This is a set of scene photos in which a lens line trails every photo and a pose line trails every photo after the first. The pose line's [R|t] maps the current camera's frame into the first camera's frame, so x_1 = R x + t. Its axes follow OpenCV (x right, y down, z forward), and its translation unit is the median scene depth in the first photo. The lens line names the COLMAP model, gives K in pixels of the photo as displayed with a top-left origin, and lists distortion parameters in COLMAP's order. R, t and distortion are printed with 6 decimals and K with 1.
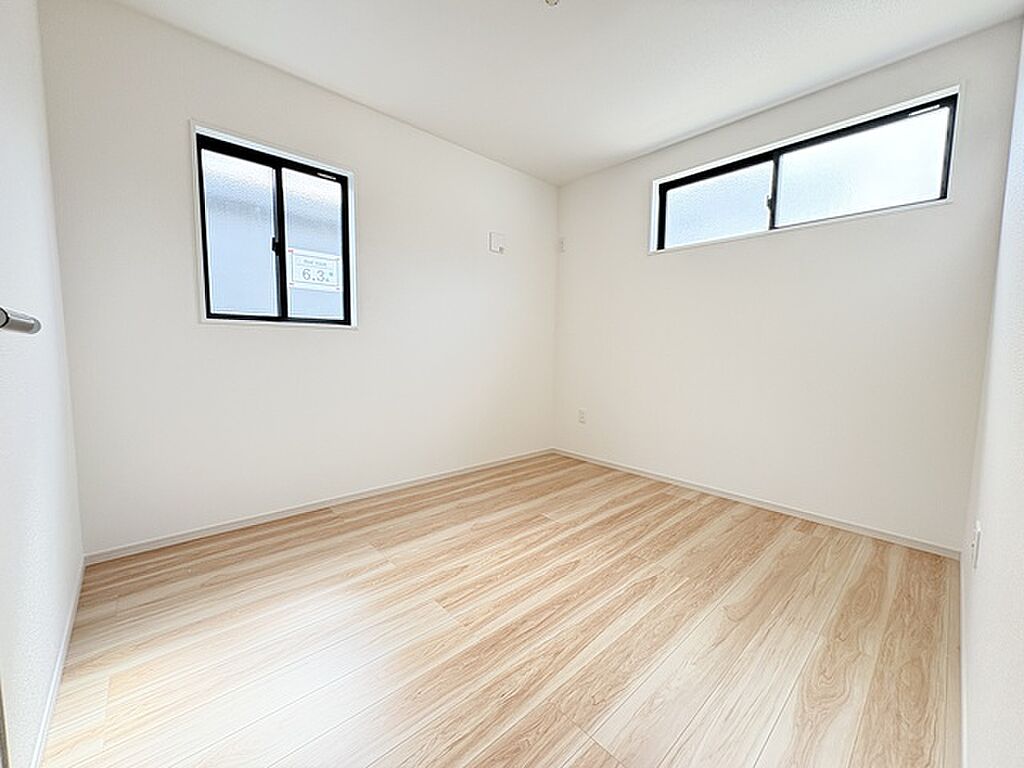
lens RADIAL K [[408.1, 0, 512.3], [0, 408.1, 384.0], [0, 0, 1]] dist [0.001941, -0.000200]
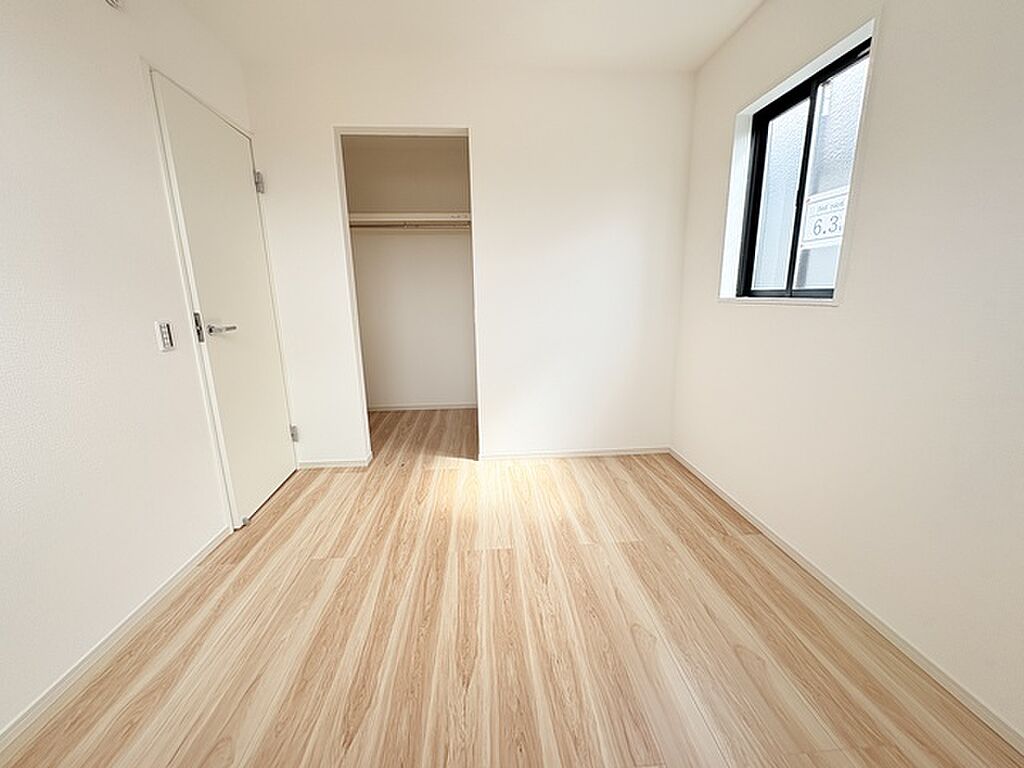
lens RADIAL K [[408.1, 0, 512.8], [0, 408.1, 385.9], [0, 0, 1]] dist [0.001941, -0.000200]
pose [[-0.619773, 0.170378, -0.766064, 0.562564], [-0.063614, 0.962030, 0.265428, -0.210870], [0.782199, 0.213238, -0.585401, 1.413543]]
